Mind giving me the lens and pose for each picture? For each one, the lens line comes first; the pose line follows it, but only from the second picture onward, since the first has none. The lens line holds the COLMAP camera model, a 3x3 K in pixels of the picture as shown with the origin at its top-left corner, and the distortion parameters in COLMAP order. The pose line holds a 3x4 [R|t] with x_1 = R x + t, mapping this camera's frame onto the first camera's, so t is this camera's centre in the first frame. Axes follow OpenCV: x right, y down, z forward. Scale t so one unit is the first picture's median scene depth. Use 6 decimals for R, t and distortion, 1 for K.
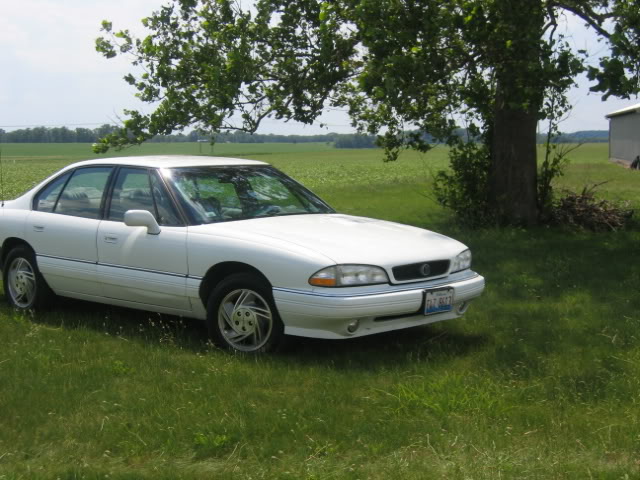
lens RADIAL K [[1141.9, 0, 320.0], [0, 1141.9, 240.0], [0, 0, 1]] dist [-0.127652, 0.209119]
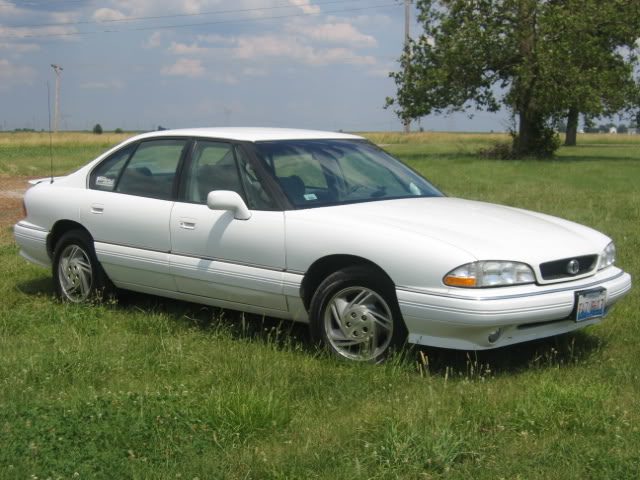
lens RADIAL K [[1141.9, 0, 320.0], [0, 1141.9, 240.0], [0, 0, 1]] dist [-0.127652, 0.209119]
pose [[0.999932, 0.011063, -0.003597, -0.087484], [-0.010985, 0.999720, 0.020974, -0.008742], [0.003828, -0.020933, 0.999774, 0.159377]]
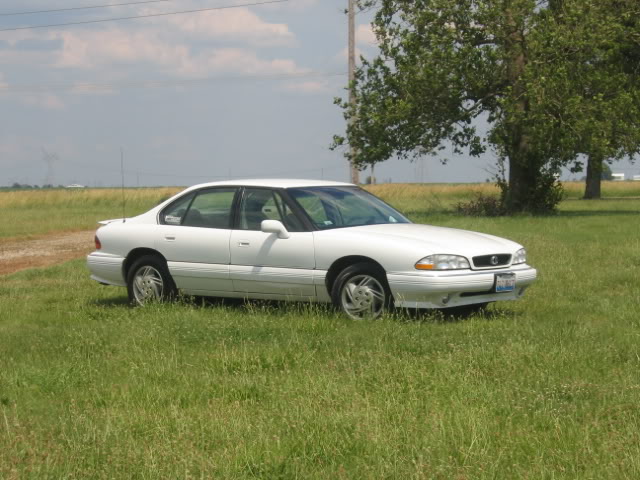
lens RADIAL K [[1906.5, 0, 320.0], [0, 1906.5, 240.0], [0, 0, 1]] dist [-0.047327, 0.283648]
pose [[0.998381, -0.007990, 0.056325, -0.233522], [0.010563, 0.998907, -0.045523, 0.098763], [-0.055900, 0.046044, 0.997374, -1.204816]]
